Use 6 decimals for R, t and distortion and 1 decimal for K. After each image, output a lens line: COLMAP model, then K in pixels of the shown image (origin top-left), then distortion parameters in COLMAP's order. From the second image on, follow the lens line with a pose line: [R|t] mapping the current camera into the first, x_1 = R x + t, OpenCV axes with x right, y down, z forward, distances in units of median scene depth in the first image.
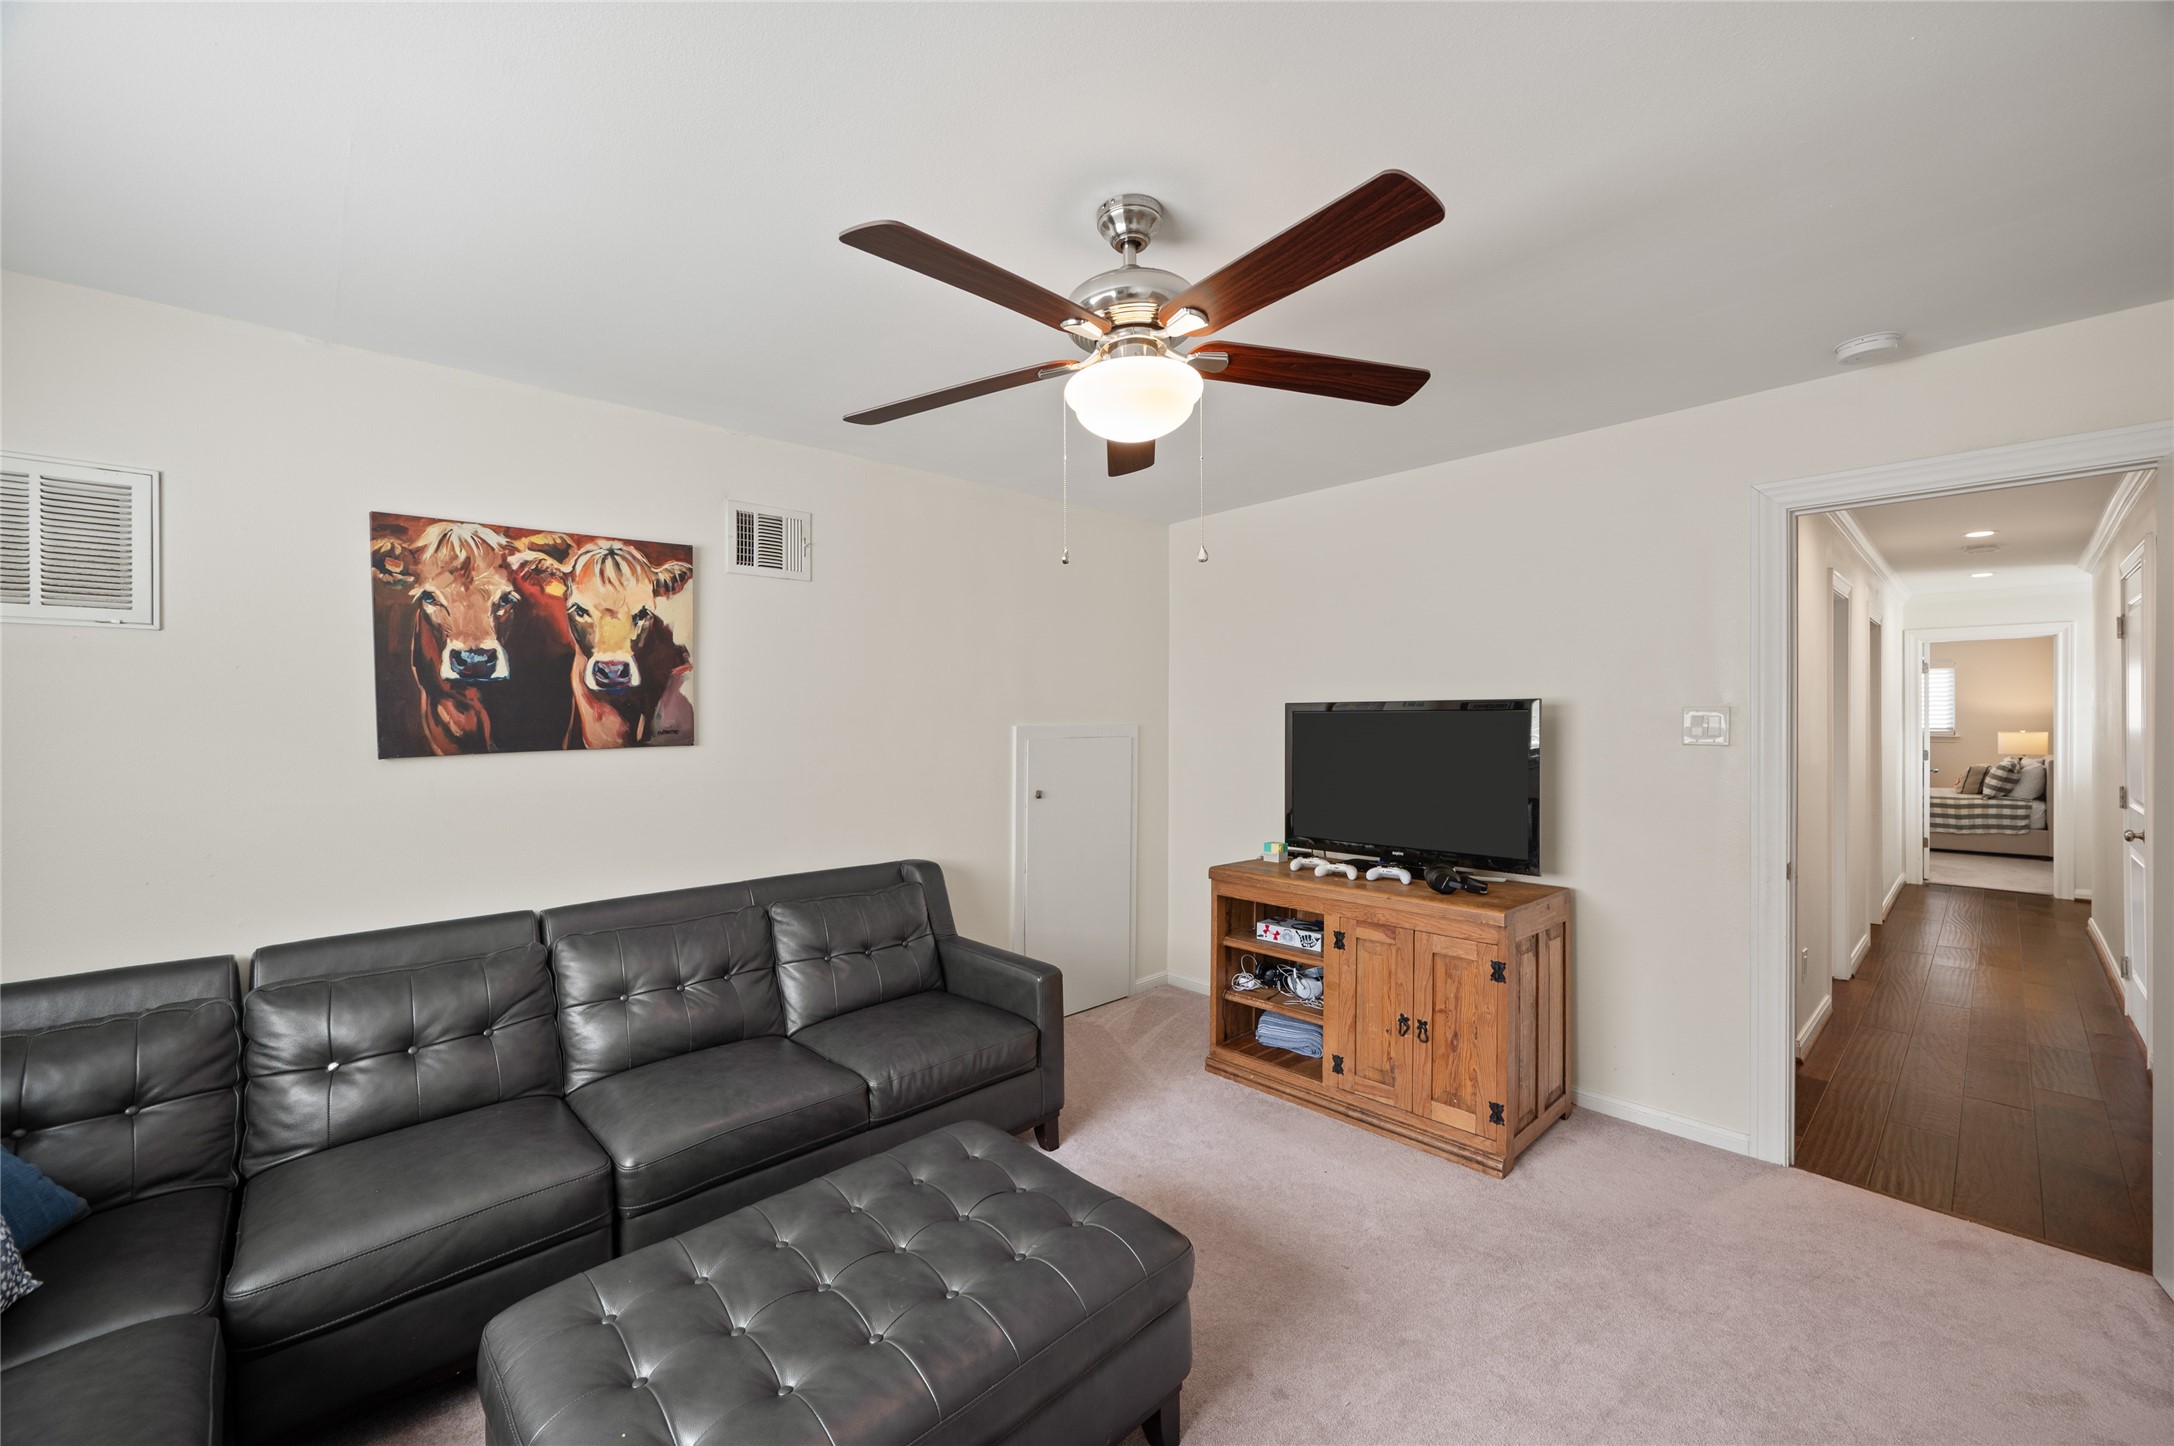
lens RADIAL K [[862.0, 0, 1088.4], [0, 862.0, 714.5], [0, 0, 1]] dist [0.001925, 0.000781]
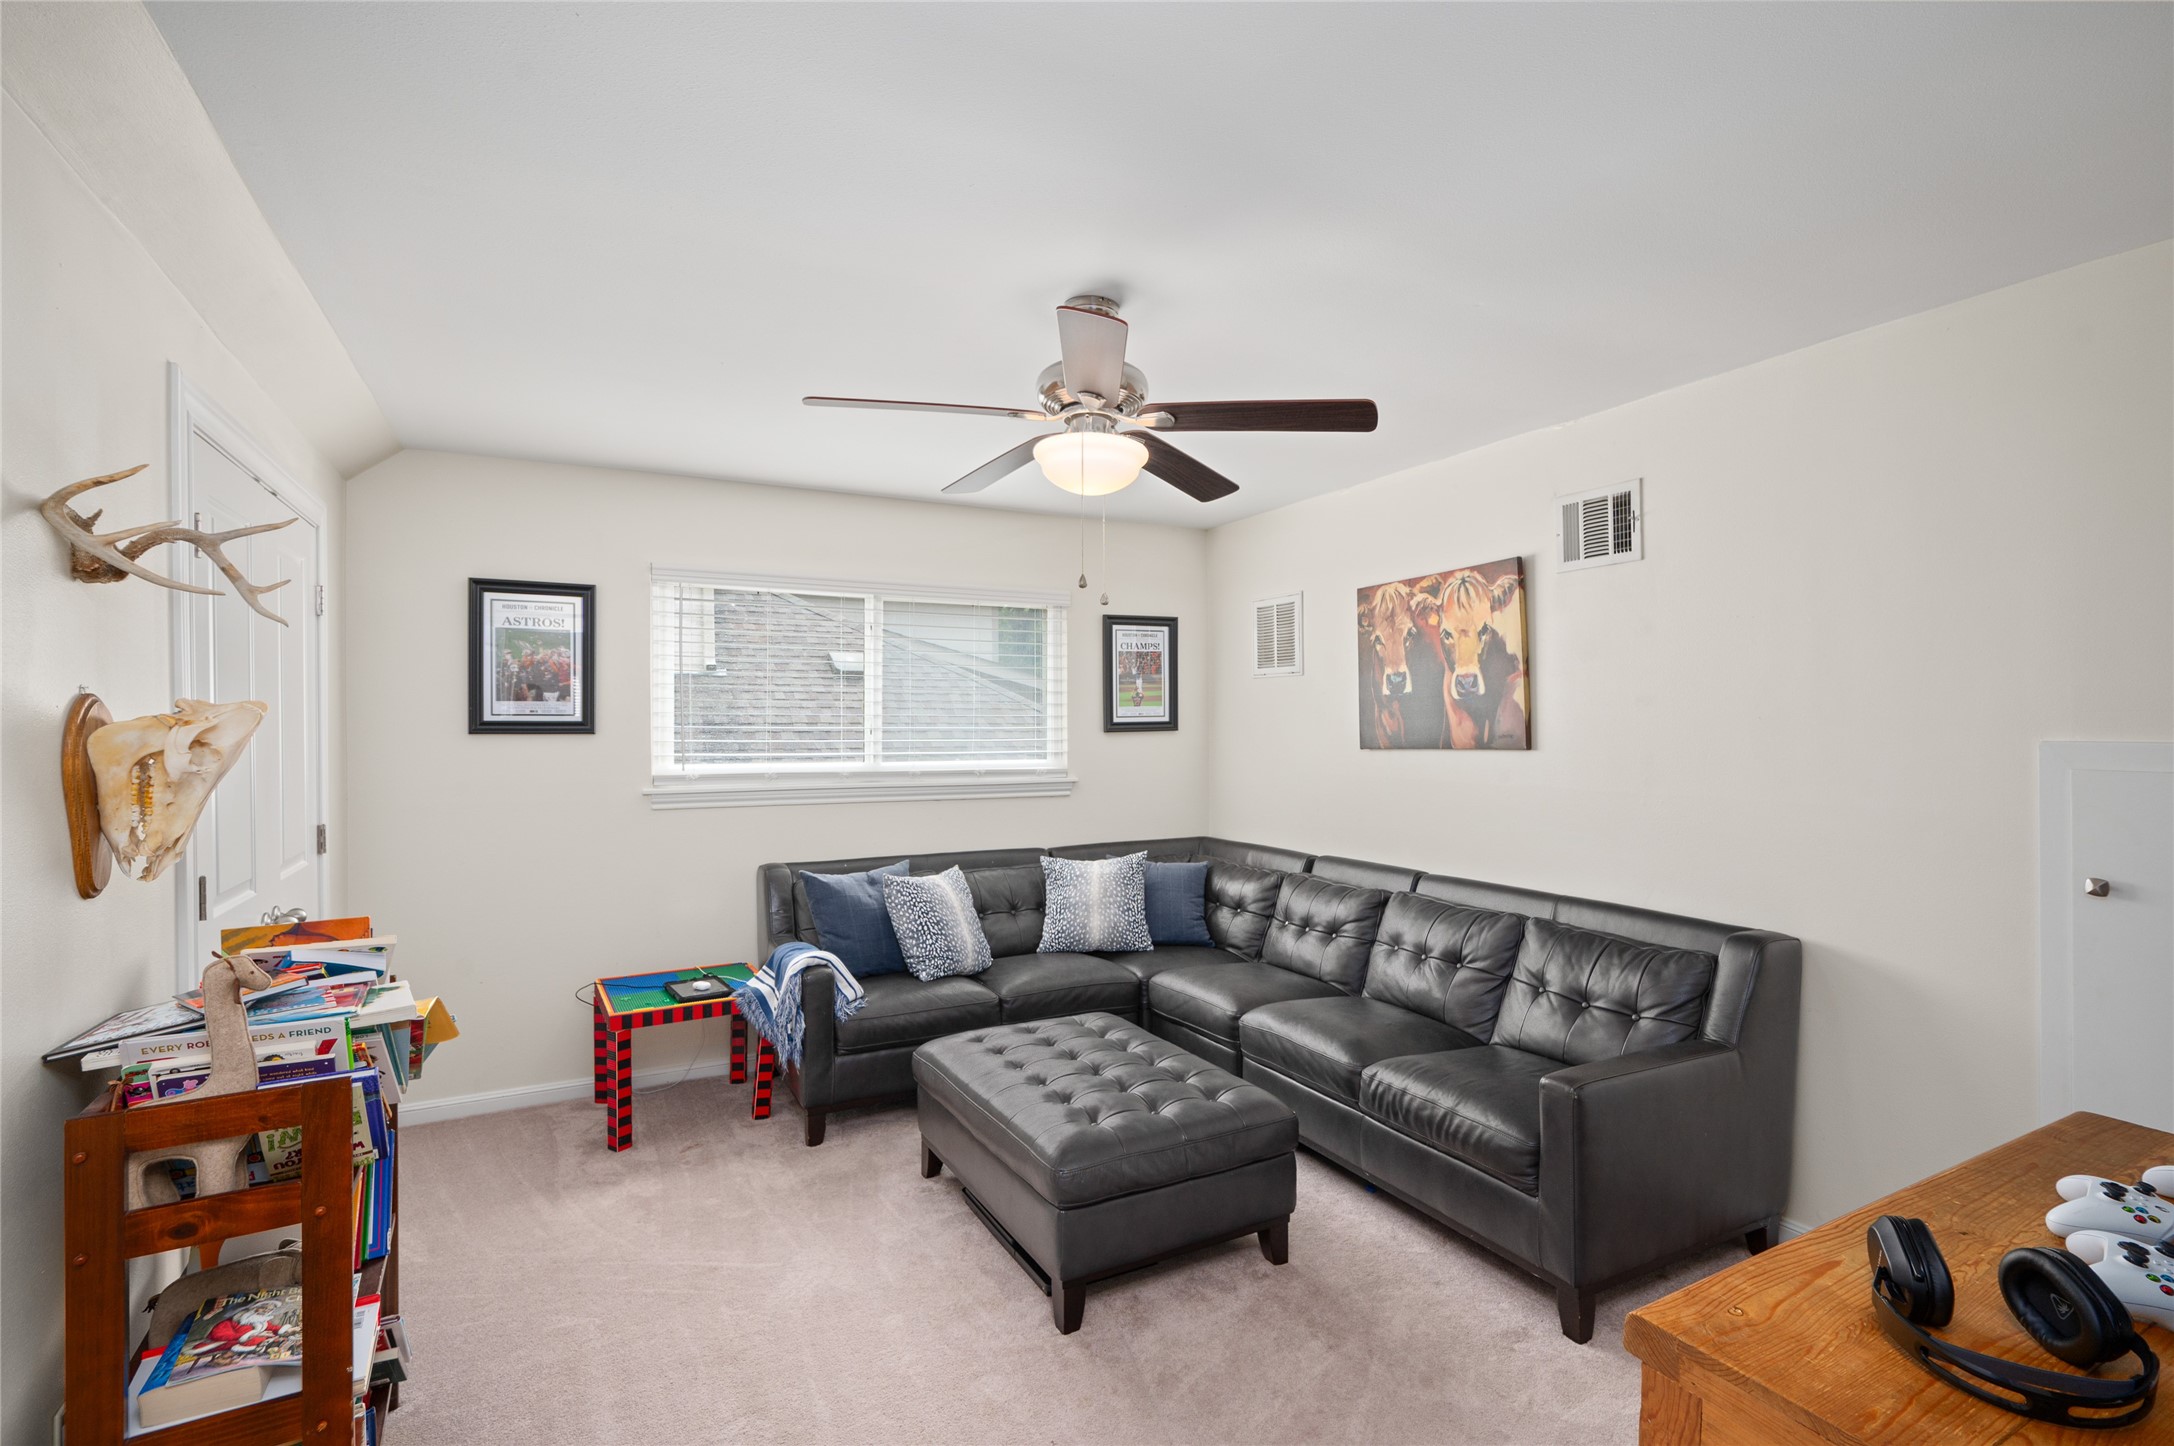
lens RADIAL K [[994.7, 0, 1089.7], [0, 994.7, 725.6], [0, 0, 1]] dist [0.000716, -0.000019]
pose [[-0.261122, 0.006172, -0.965286, 0.887863], [0.002959, 0.999980, 0.005594, -0.001602], [0.965301, -0.001396, -0.261136, 0.876805]]
